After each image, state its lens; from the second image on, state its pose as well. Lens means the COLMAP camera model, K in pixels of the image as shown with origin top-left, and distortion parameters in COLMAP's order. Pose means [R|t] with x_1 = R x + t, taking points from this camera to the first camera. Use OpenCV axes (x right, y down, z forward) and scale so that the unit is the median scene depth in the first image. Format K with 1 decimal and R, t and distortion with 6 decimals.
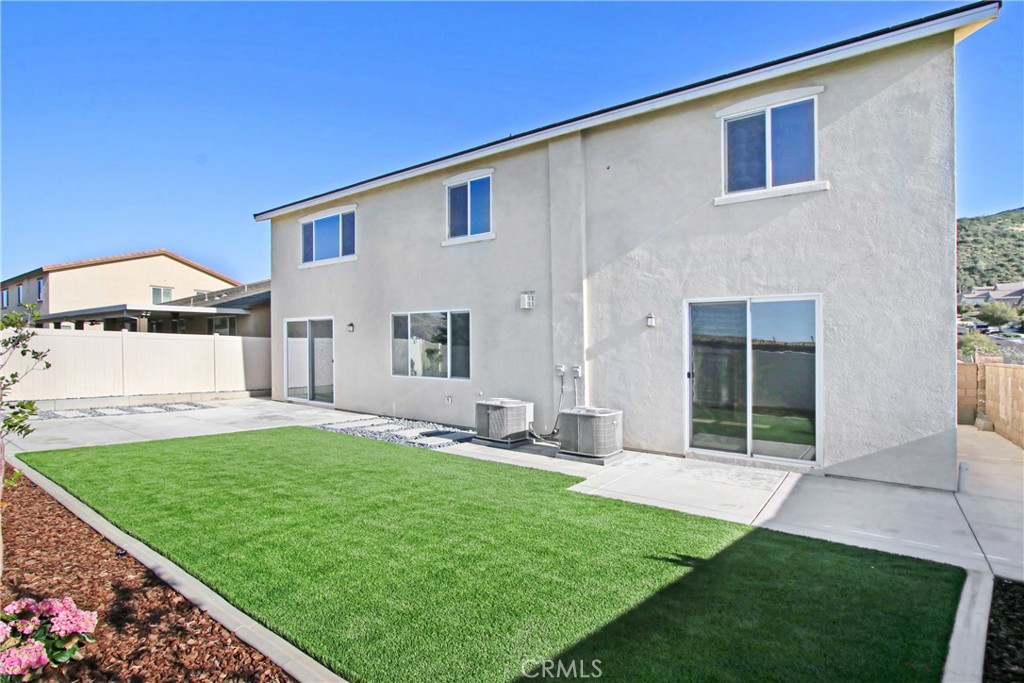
lens RADIAL K [[508.9, 0, 510.9], [0, 508.9, 345.9], [0, 0, 1]] dist [-0.014890, -0.000073]
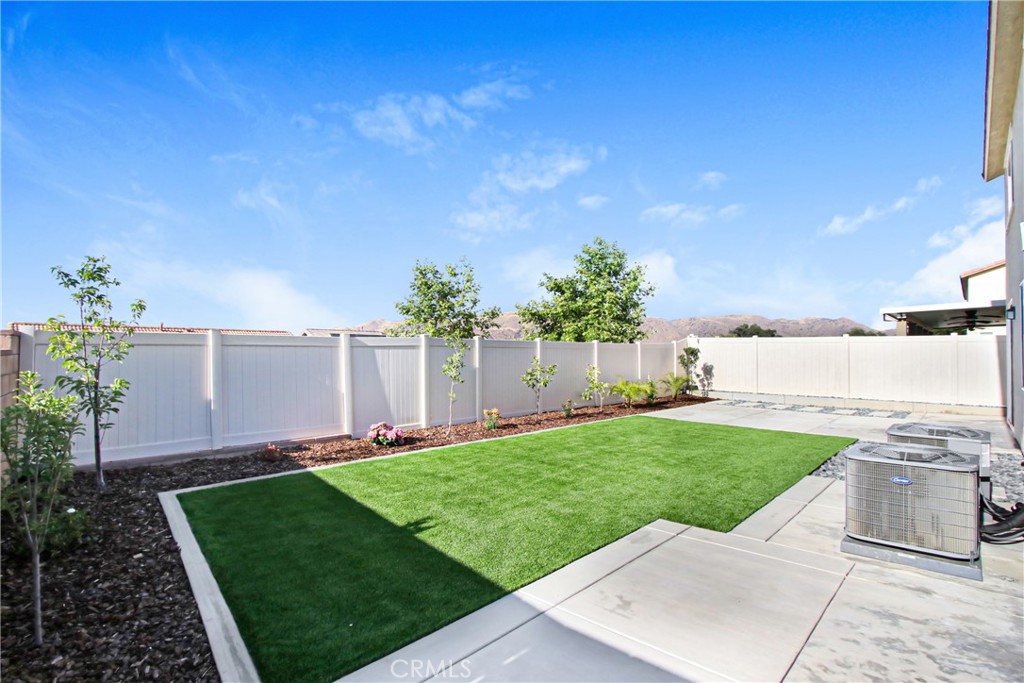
lens RADIAL K [[508.9, 0, 510.9], [0, 508.9, 348.8], [0, 0, 1]] dist [-0.014890, -0.000073]
pose [[-0.101315, -0.013465, -0.994763, 1.220605], [0.013080, 0.999804, -0.014866, 0.017407], [0.994768, -0.014518, -0.101119, 1.079910]]
